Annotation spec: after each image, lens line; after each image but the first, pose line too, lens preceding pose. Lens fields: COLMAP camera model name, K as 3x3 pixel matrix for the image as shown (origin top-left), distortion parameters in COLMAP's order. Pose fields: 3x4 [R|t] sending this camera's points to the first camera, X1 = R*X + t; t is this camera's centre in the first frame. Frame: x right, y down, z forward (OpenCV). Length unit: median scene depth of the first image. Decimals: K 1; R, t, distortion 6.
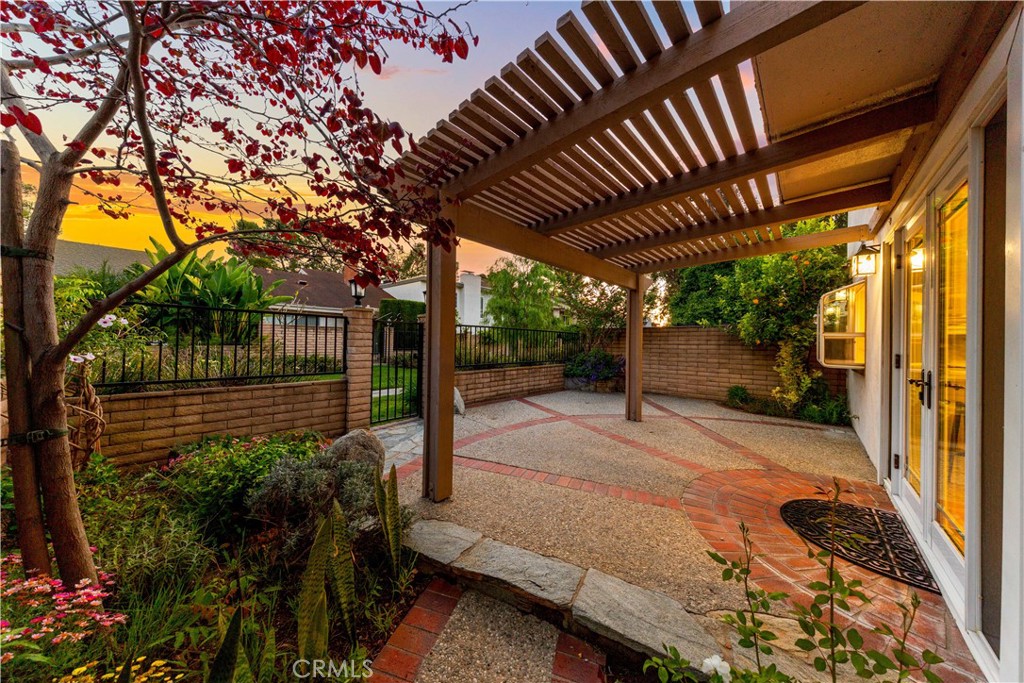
lens RADIAL K [[320.7, 0, 506.7], [0, 320.7, 340.5], [0, 0, 1]] dist [-0.000570, -0.000027]
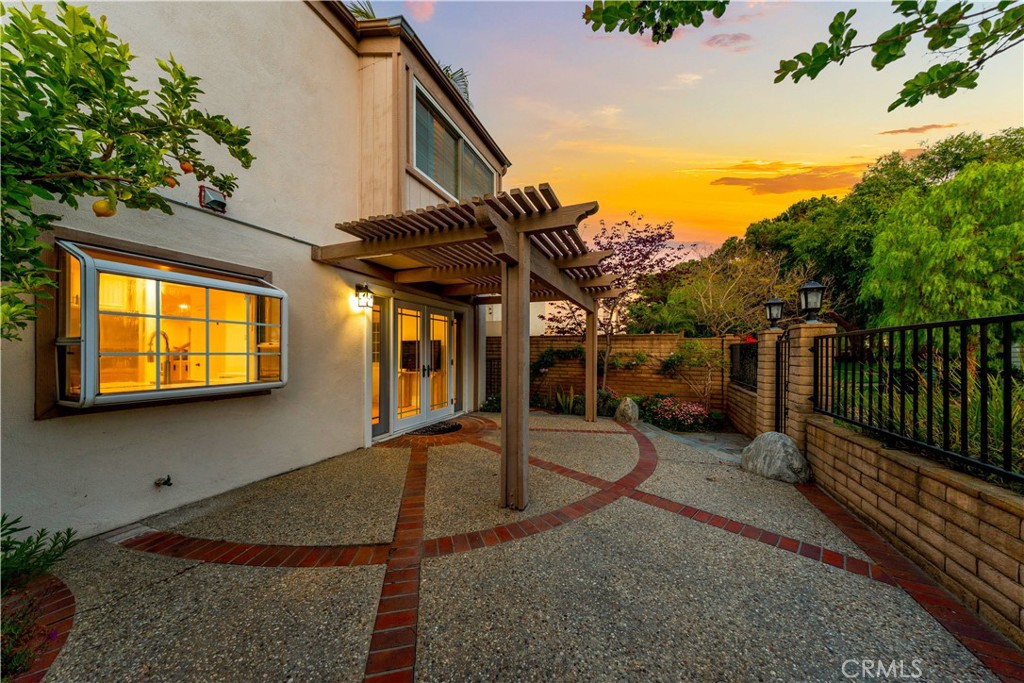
lens RADIAL K [[327.6, 0, 508.0], [0, 327.6, 350.1], [0, 0, 1]] dist [-0.001157, -0.000066]
pose [[-0.942191, -0.025087, -0.334136, 0.852695], [-0.020924, 0.999652, -0.016053, -0.008156], [0.334423, -0.008134, -0.942388, 2.165883]]
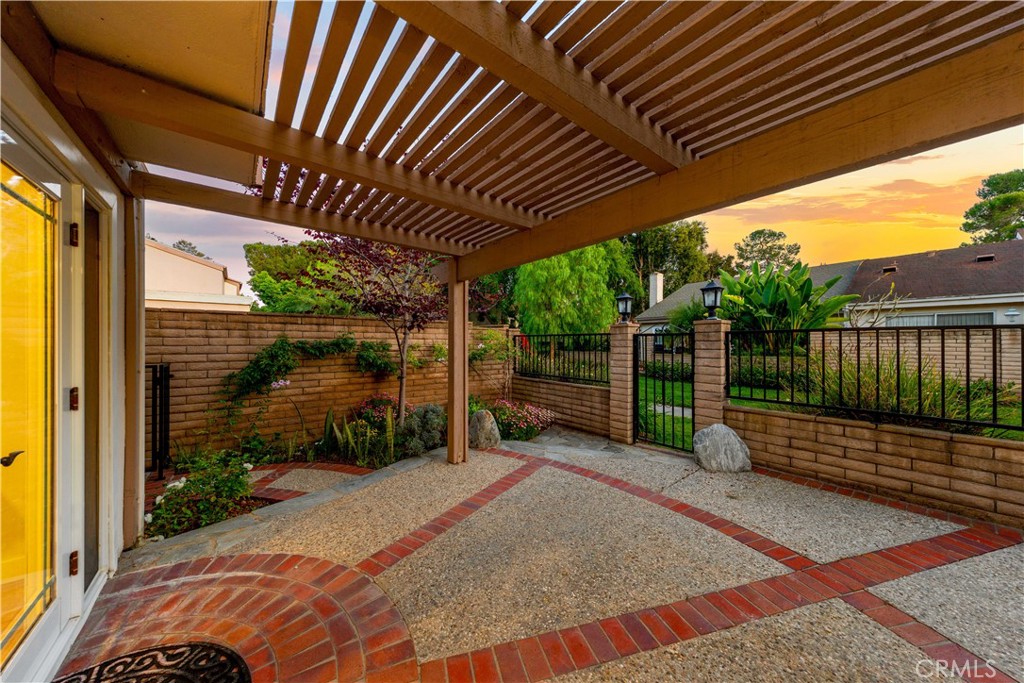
lens RADIAL K [[342.2, 0, 506.1], [0, 342.2, 342.9], [0, 0, 1]] dist [0.018971, -0.005316]
pose [[-0.148546, -0.014454, -0.988800, 0.904606], [0.001385, 0.999889, -0.014824, -0.027904], [0.988904, -0.003572, -0.148510, 0.997323]]
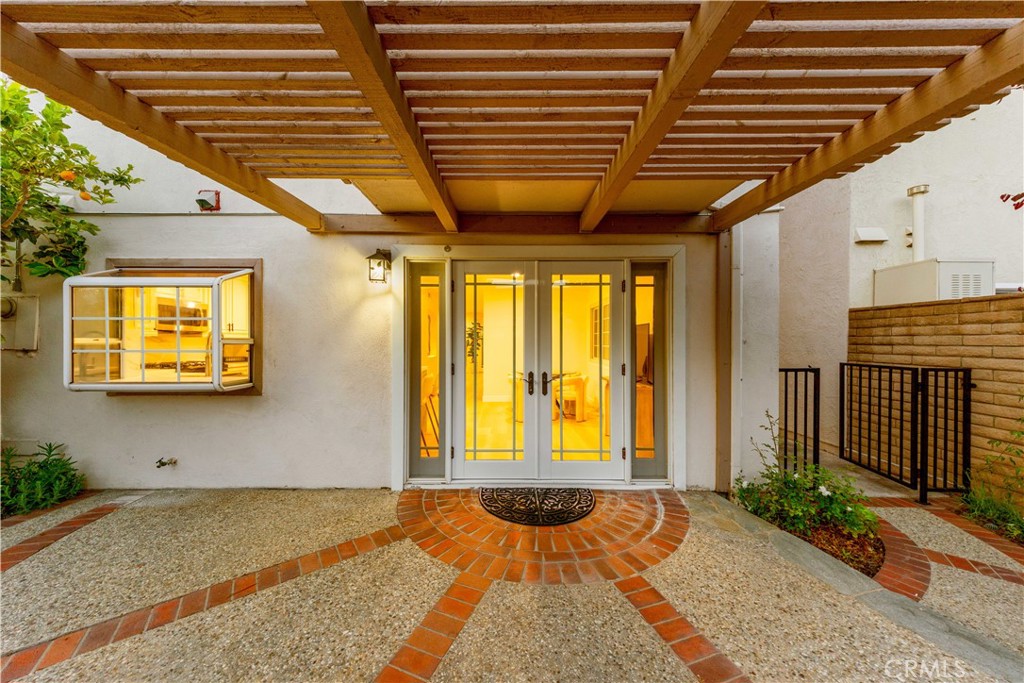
lens RADIAL K [[342.2, 0, 506.1], [0, 342.2, 342.9], [0, 0, 1]] dist [0.018971, -0.005316]
pose [[-0.682851, -0.019738, 0.730291, 0.100373], [-0.015179, 0.999802, 0.012829, -0.038370], [-0.730400, -0.002325, -0.683016, 1.196918]]
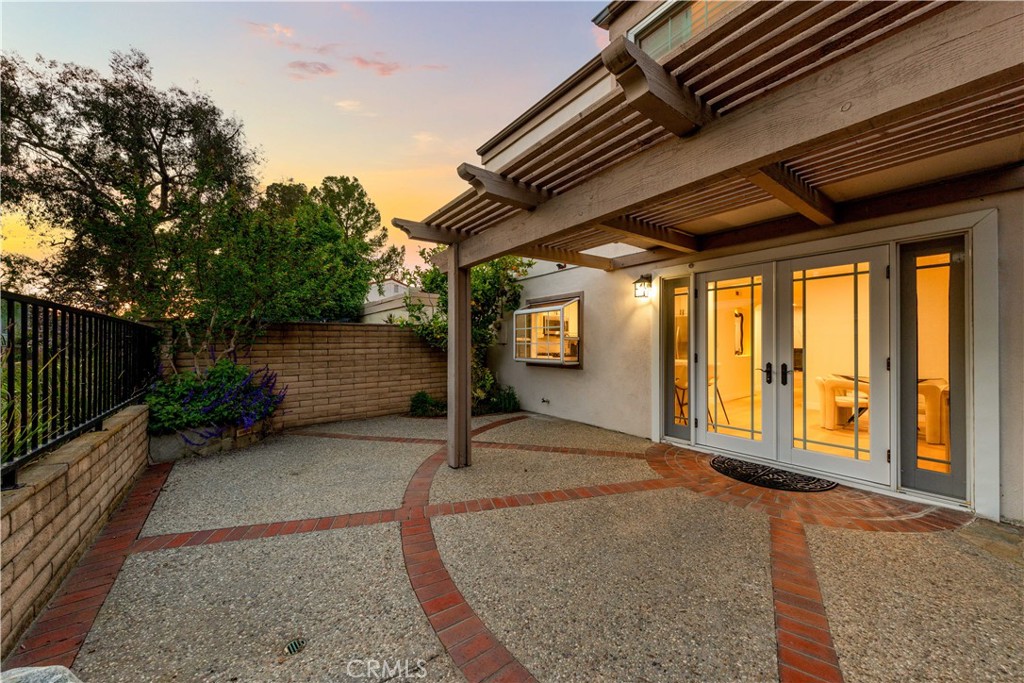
lens RADIAL K [[356.2, 0, 509.0], [0, 356.2, 343.4], [0, 0, 1]] dist [0.000667, -0.000217]
pose [[0.170046, -0.014251, 0.985333, -0.436361], [-0.000717, 0.999893, 0.014585, -0.022613], [-0.985436, -0.003187, 0.170017, 1.105156]]
